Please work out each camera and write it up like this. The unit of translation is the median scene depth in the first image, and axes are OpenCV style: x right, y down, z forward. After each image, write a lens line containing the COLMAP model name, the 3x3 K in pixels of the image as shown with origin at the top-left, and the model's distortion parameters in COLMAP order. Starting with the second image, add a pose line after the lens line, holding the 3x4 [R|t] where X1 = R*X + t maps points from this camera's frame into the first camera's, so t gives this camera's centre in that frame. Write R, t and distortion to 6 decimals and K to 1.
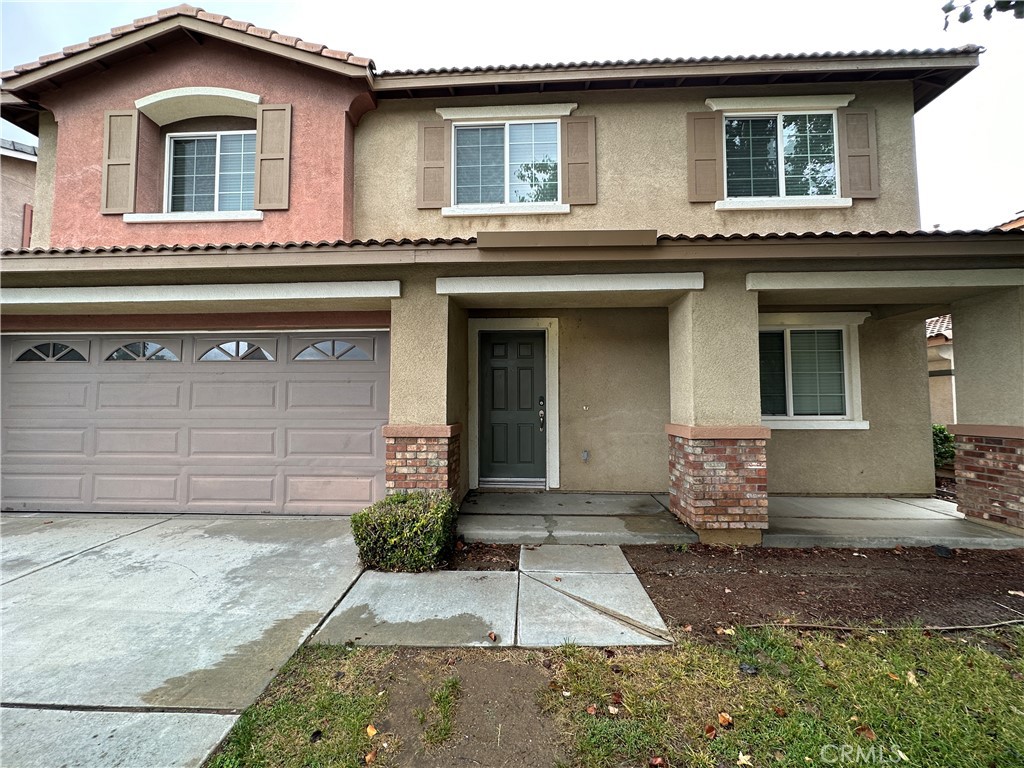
lens RADIAL K [[408.8, 0, 512.0], [0, 408.8, 384.0], [0, 0, 1]] dist [-0.001238, -0.000196]
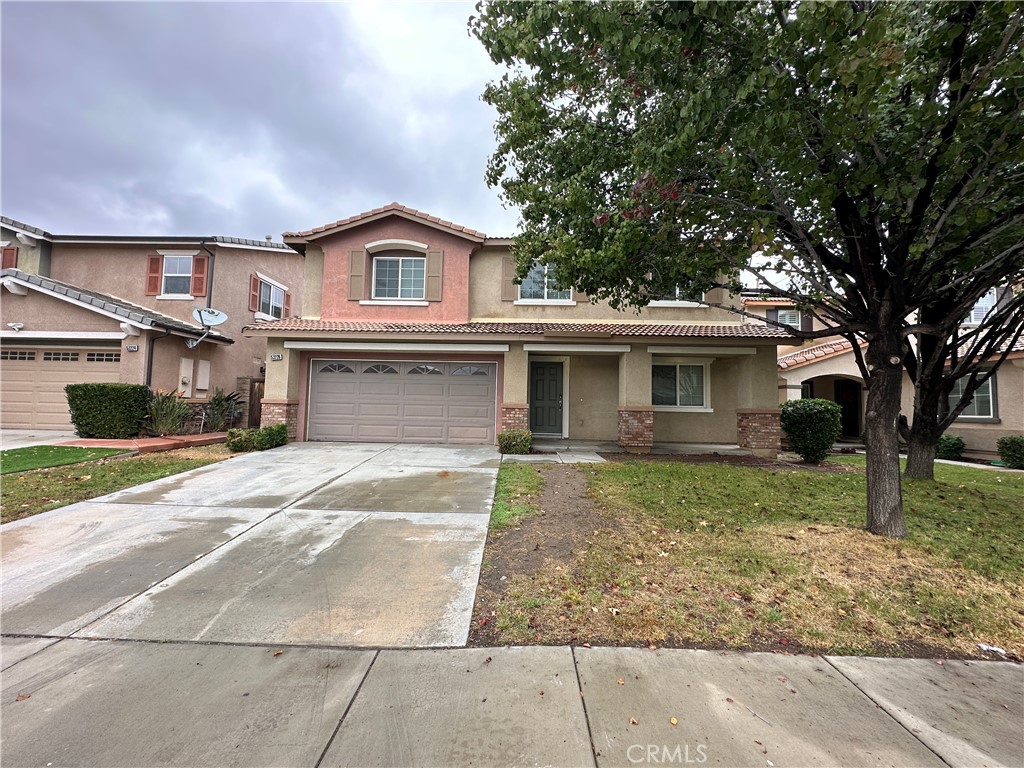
lens RADIAL K [[408.8, 0, 512.0], [0, 408.8, 384.0], [0, 0, 1]] dist [-0.001238, -0.000196]
pose [[0.999461, 0.022413, 0.023987, -0.234514], [-0.022190, 0.999708, -0.009523, 0.005582], [-0.024193, 0.008986, 0.999667, -1.107694]]
